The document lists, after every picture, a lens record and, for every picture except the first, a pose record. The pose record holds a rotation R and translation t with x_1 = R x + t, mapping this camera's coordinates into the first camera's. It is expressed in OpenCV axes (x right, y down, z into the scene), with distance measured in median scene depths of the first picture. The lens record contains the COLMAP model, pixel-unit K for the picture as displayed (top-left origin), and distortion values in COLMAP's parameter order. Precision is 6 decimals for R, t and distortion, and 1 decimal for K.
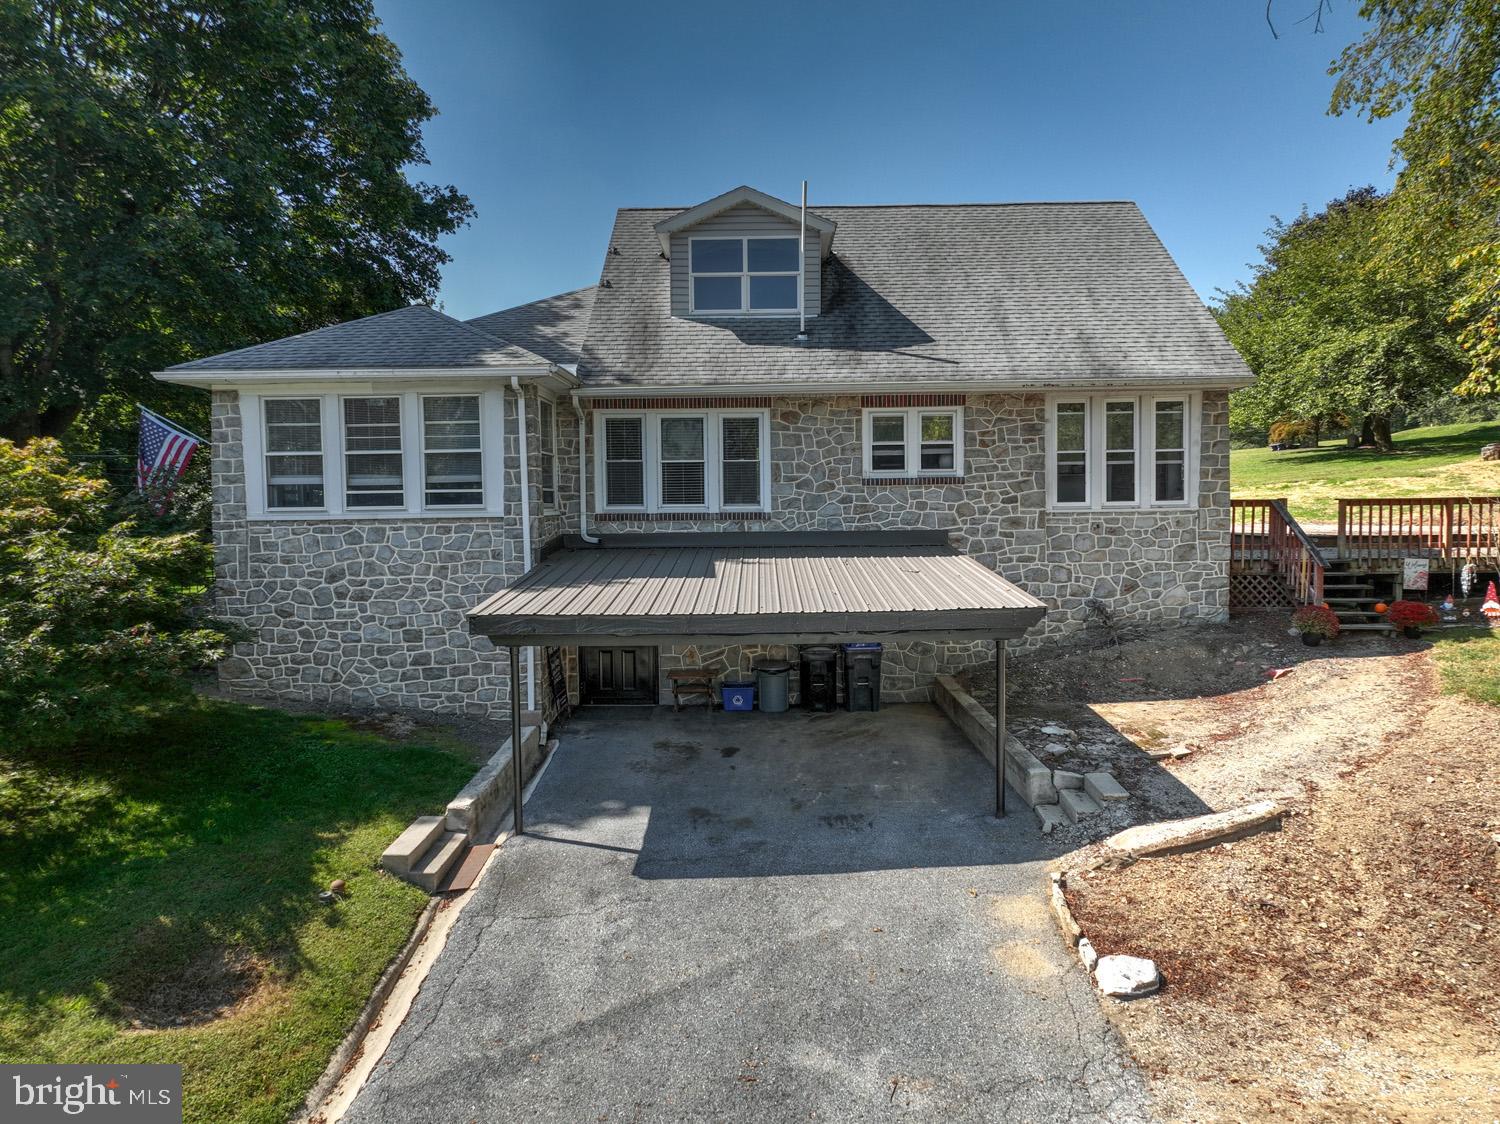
lens RADIAL K [[1051.0, 0, 754.9], [0, 1051.0, 562.9], [0, 0, 1]] dist [0.001887, 0.010602]
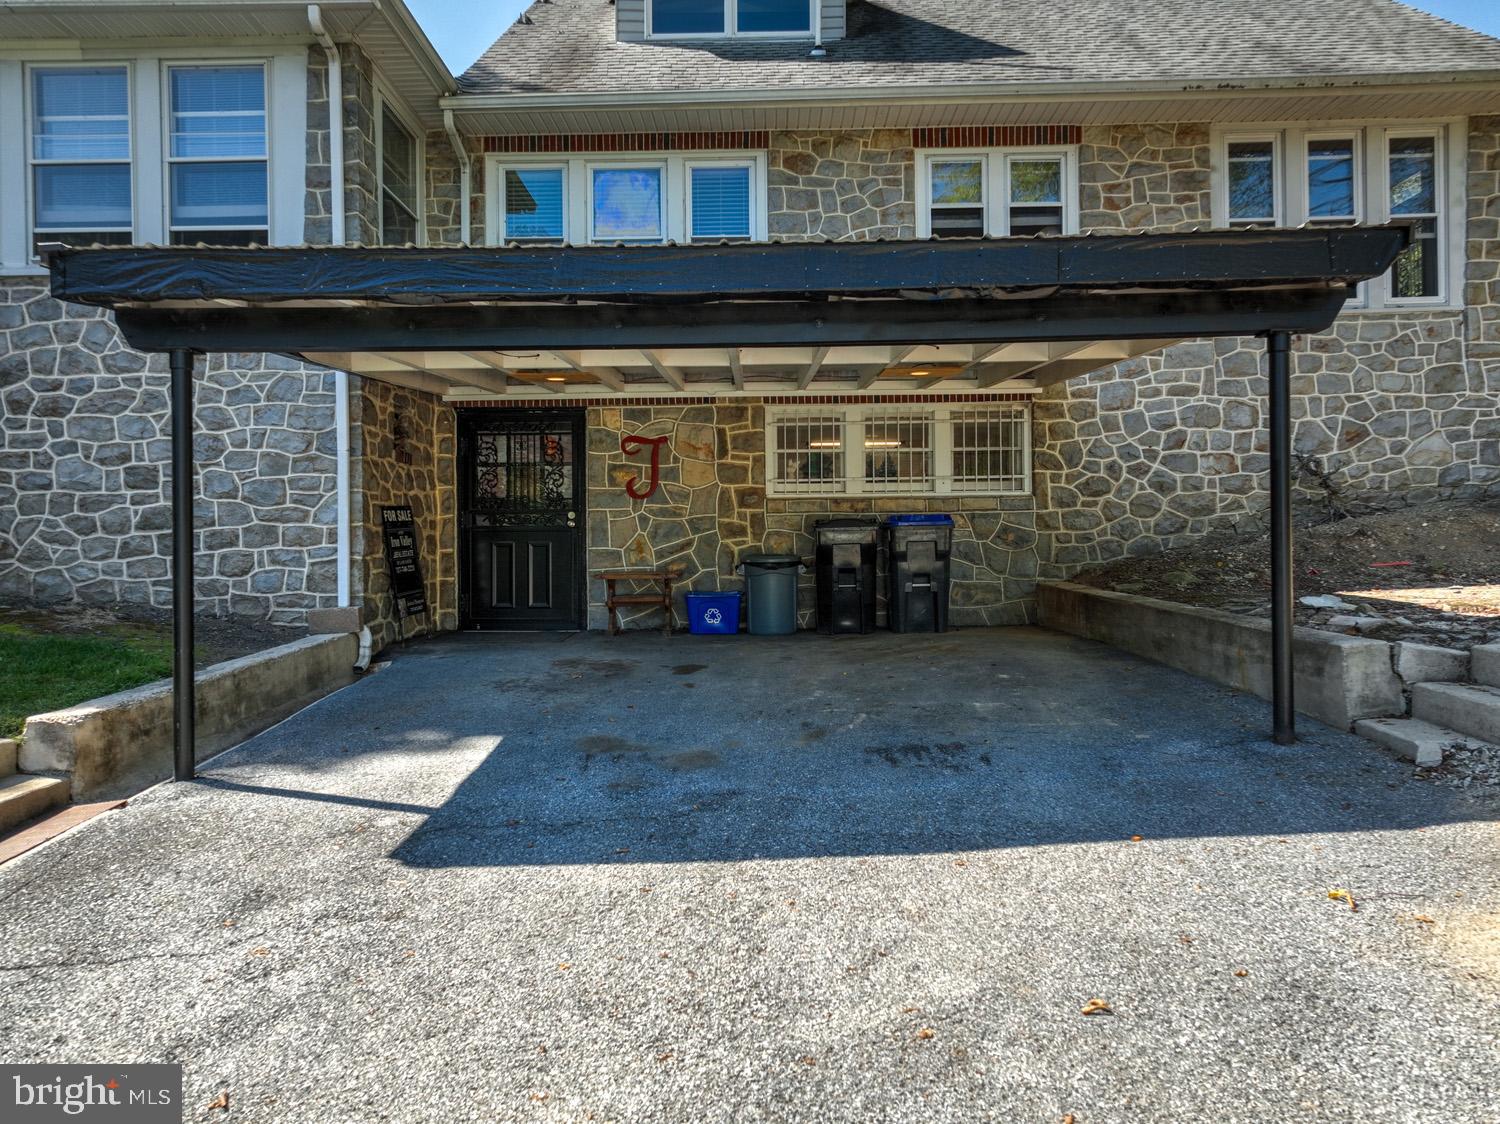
lens RADIAL K [[1051.0, 0, 752.4], [0, 1051.0, 563.7], [0, 0, 1]] dist [0.001887, 0.010602]
pose [[0.999949, 0.001354, -0.009970, 0.013067], [-0.001957, 0.998152, -0.060734, 0.143039], [0.009870, 0.060751, 0.998104, 0.411160]]
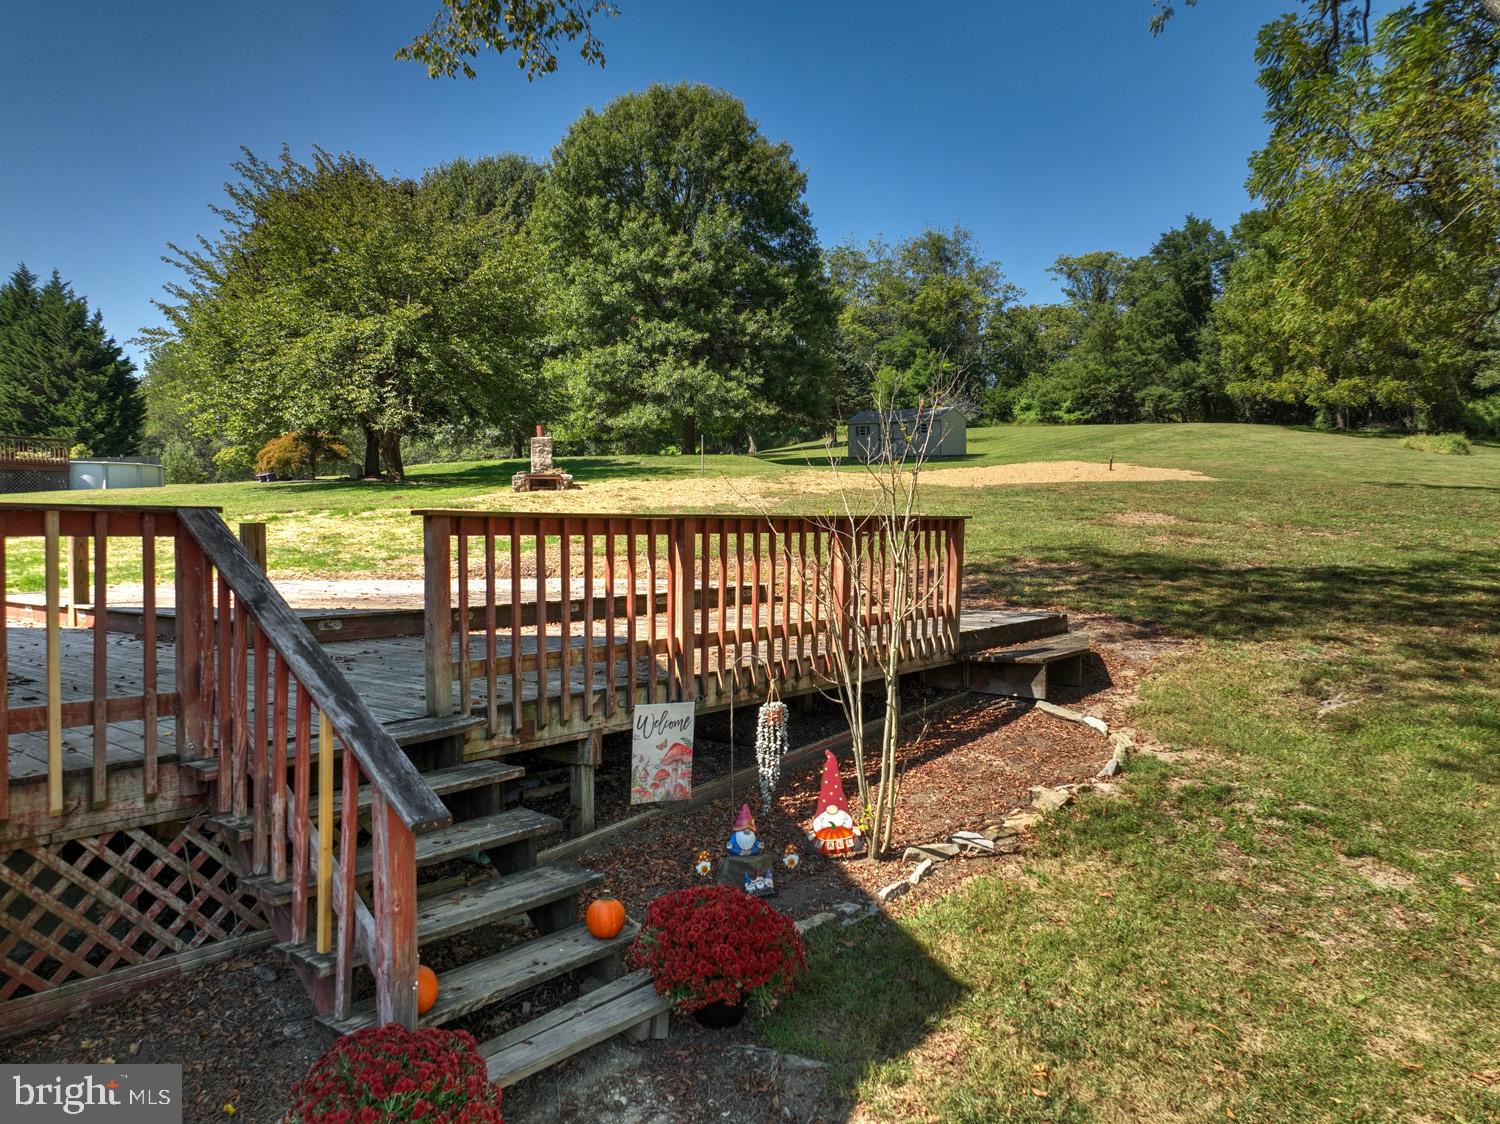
lens RADIAL K [[1051.0, 0, 747.7], [0, 1051.0, 562.2], [0, 0, 1]] dist [0.001887, 0.010602]
pose [[0.635103, -0.012393, 0.772328, 0.414091], [0.047083, 0.998633, -0.022693, -0.038289], [-0.770991, 0.050776, 0.634818, 0.799933]]
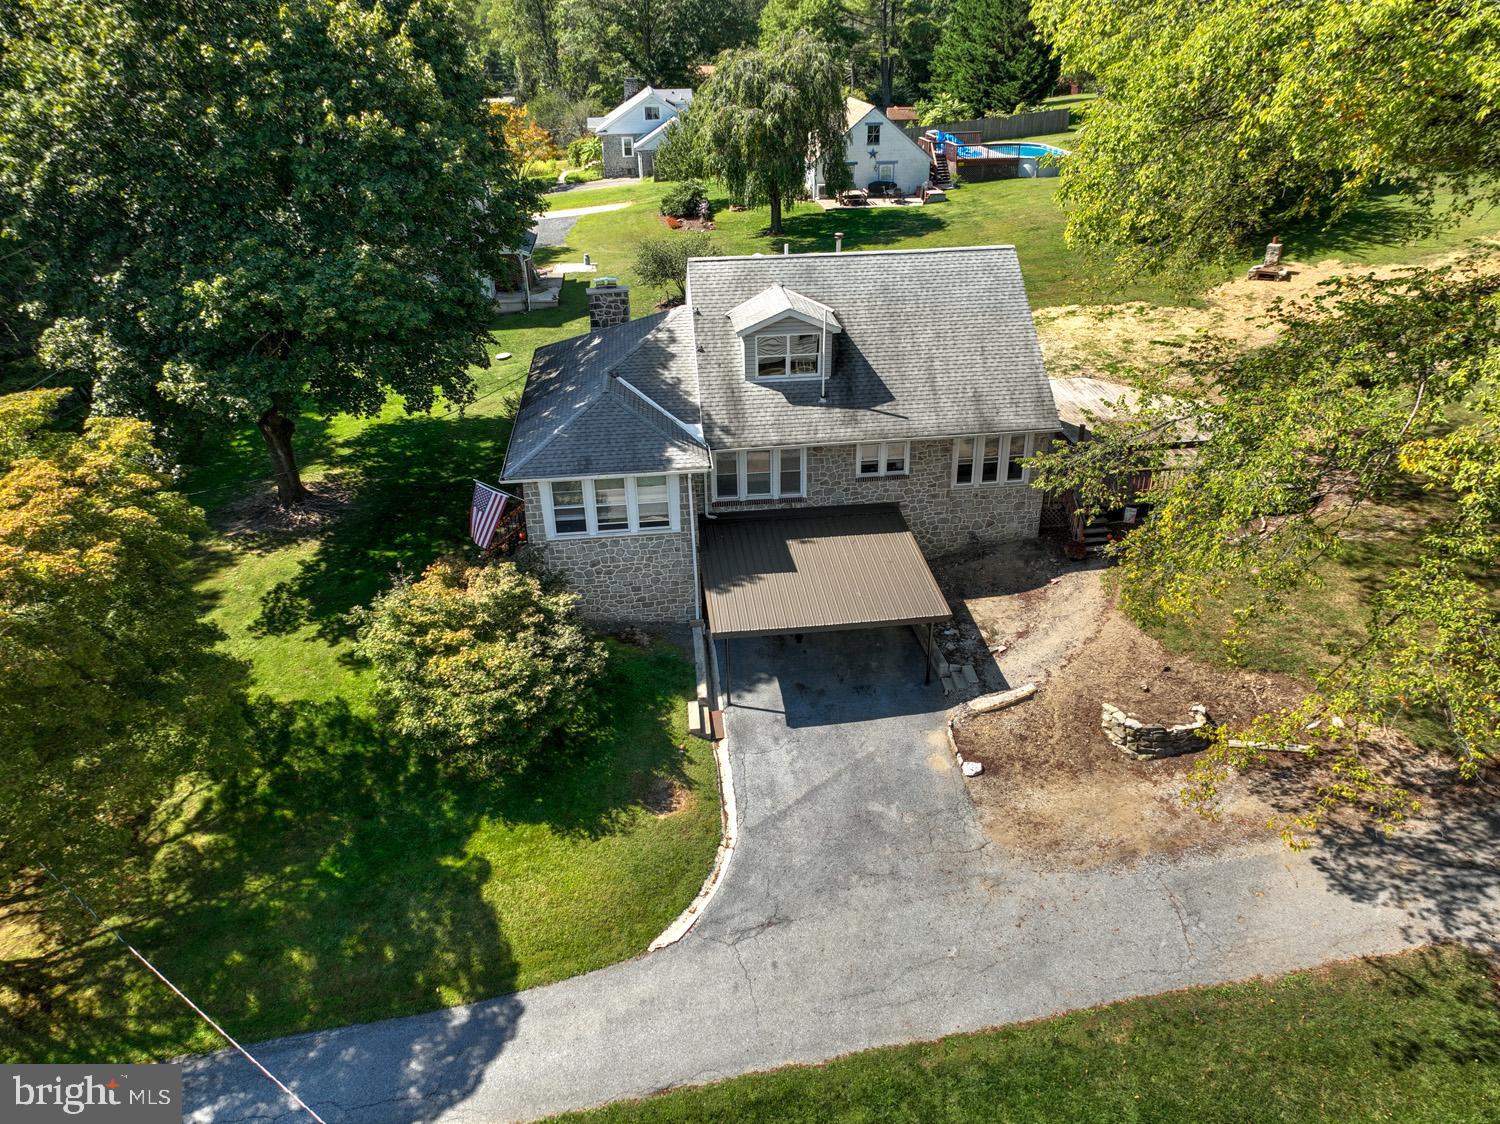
lens RADIAL K [[1051.0, 0, 753.7], [0, 1051.0, 560.2], [0, 0, 1]] dist [0.001887, 0.010602]
pose [[0.992730, -0.060865, 0.103838, -0.292886], [0.013114, 0.912280, 0.409356, -0.748657], [-0.119645, -0.405019, 0.906446, -0.760447]]
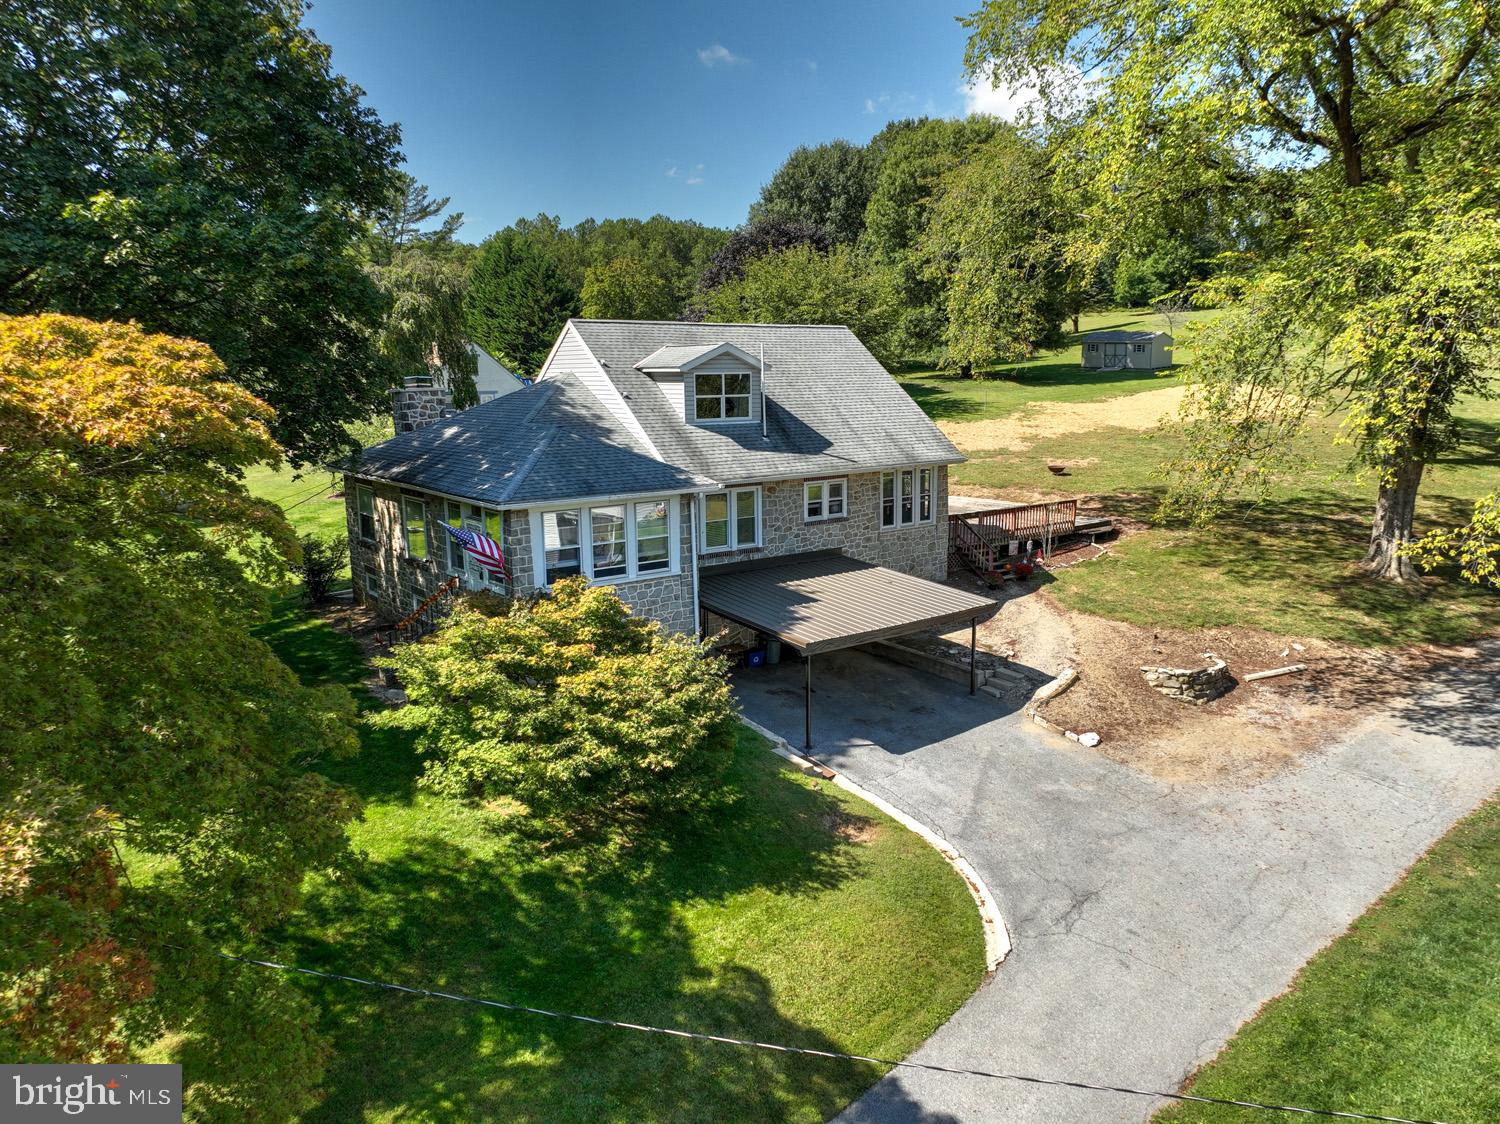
lens RADIAL K [[1051.0, 0, 747.9], [0, 1051.0, 567.4], [0, 0, 1]] dist [0.001887, 0.010602]
pose [[0.789600, -0.109222, 0.603823, -1.078915], [0.037788, 0.990819, 0.129809, -0.247815], [-0.612457, -0.079679, 0.786478, -0.328583]]
